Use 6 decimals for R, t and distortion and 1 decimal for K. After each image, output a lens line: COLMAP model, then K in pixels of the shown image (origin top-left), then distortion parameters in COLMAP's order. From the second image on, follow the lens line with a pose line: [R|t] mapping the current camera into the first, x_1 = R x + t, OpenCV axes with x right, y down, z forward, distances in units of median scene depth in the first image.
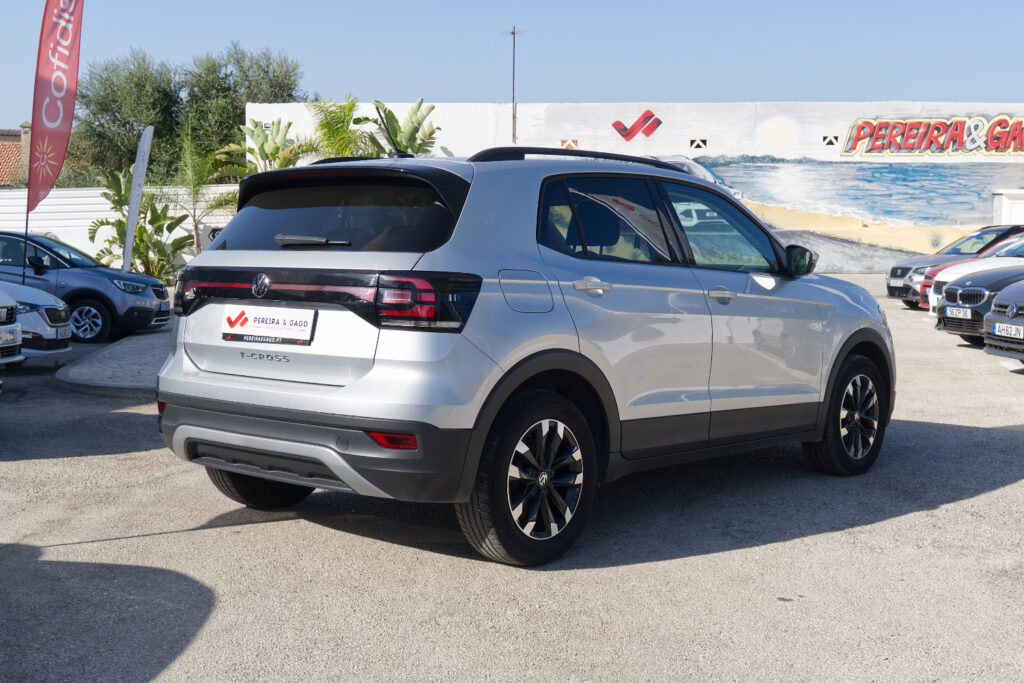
lens RADIAL K [[1261.4, 0, 512.0], [0, 1261.4, 341.5], [0, 0, 1]] dist [0.010360, 0.028506]
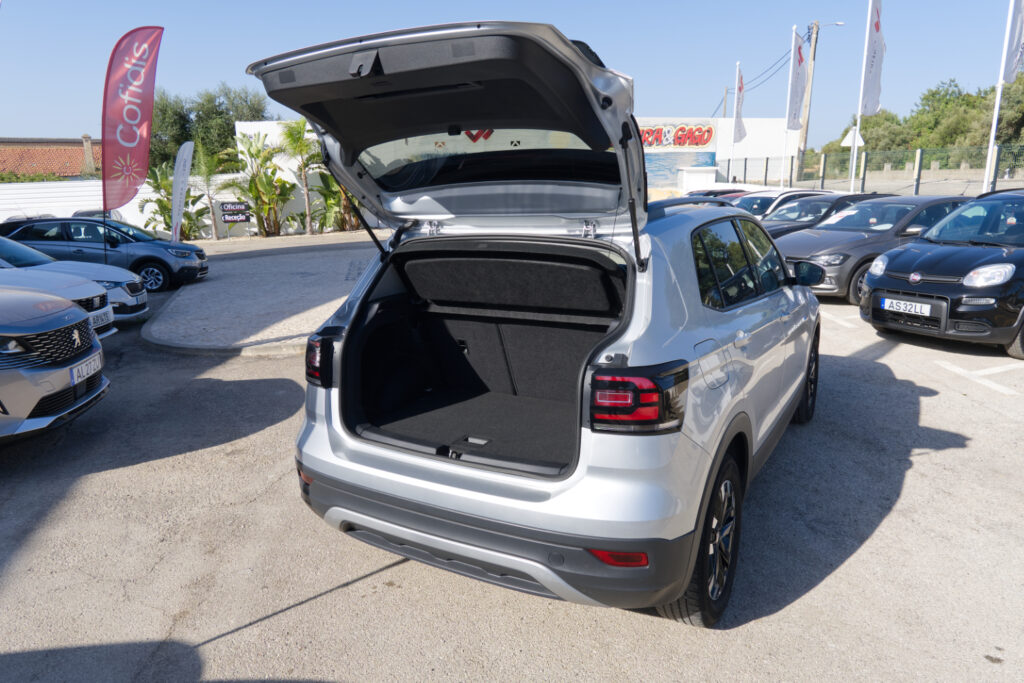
lens RADIAL K [[667.3, 0, 512.0], [0, 667.3, 341.5], [0, 0, 1]] dist [-0.001314, -0.000224]
pose [[0.982298, -0.067768, 0.174636, -0.034662], [0.042738, 0.988756, 0.143299, -0.020733], [-0.182384, -0.133299, 0.974150, 0.081401]]
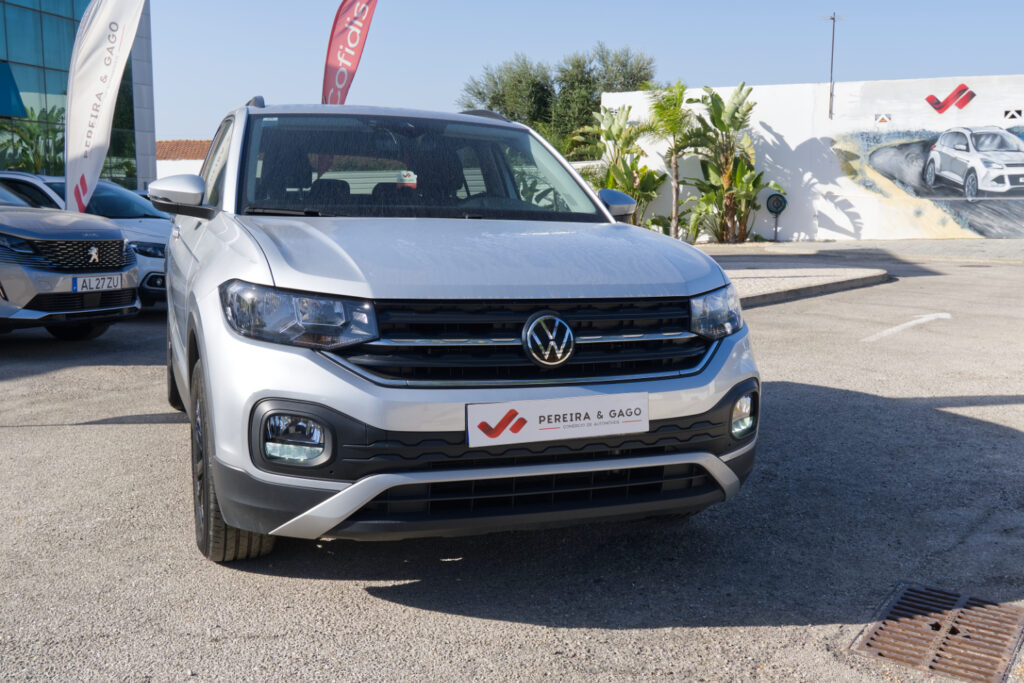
lens RADIAL K [[1035.4, 0, 512.0], [0, 1035.4, 341.5], [0, 0, 1]] dist [0.016276, -0.024759]
pose [[0.929160, 0.048551, -0.366475, 0.088147], [-0.031822, 0.998163, 0.051555, 0.000409], [0.368305, -0.036241, 0.928998, 0.040966]]
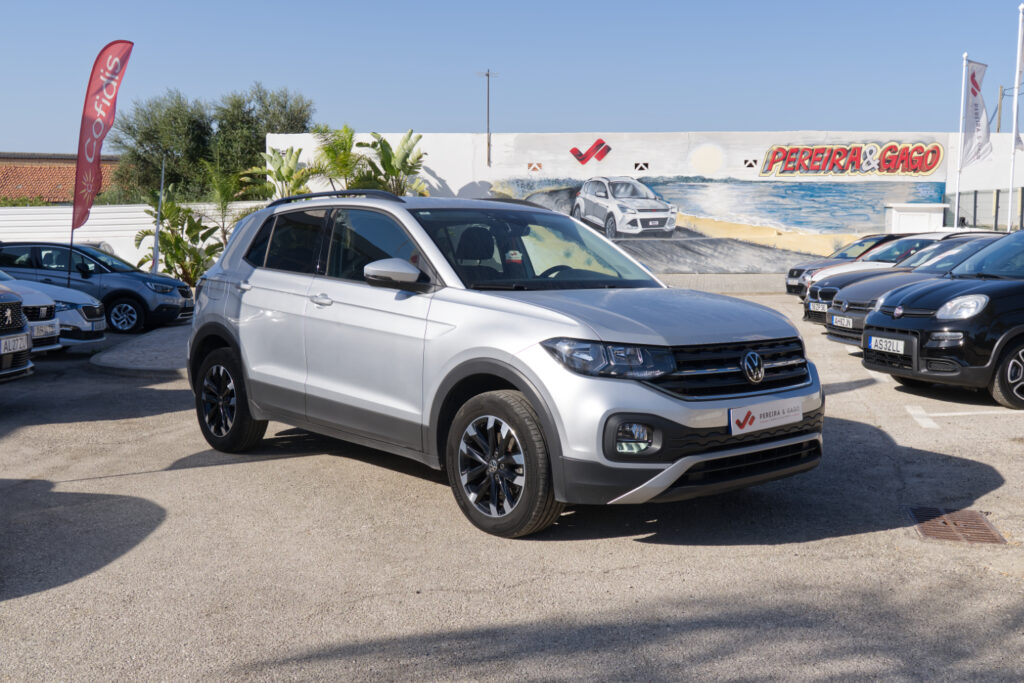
lens RADIAL K [[1070.9, 0, 512.0], [0, 1070.9, 341.5], [0, 0, 1]] dist [0.030015, -0.015300]
pose [[0.999992, -0.003296, 0.002132, 0.021672], [0.003274, 0.999940, 0.010441, -0.000516], [-0.002166, -0.010434, 0.999943, -0.026611]]
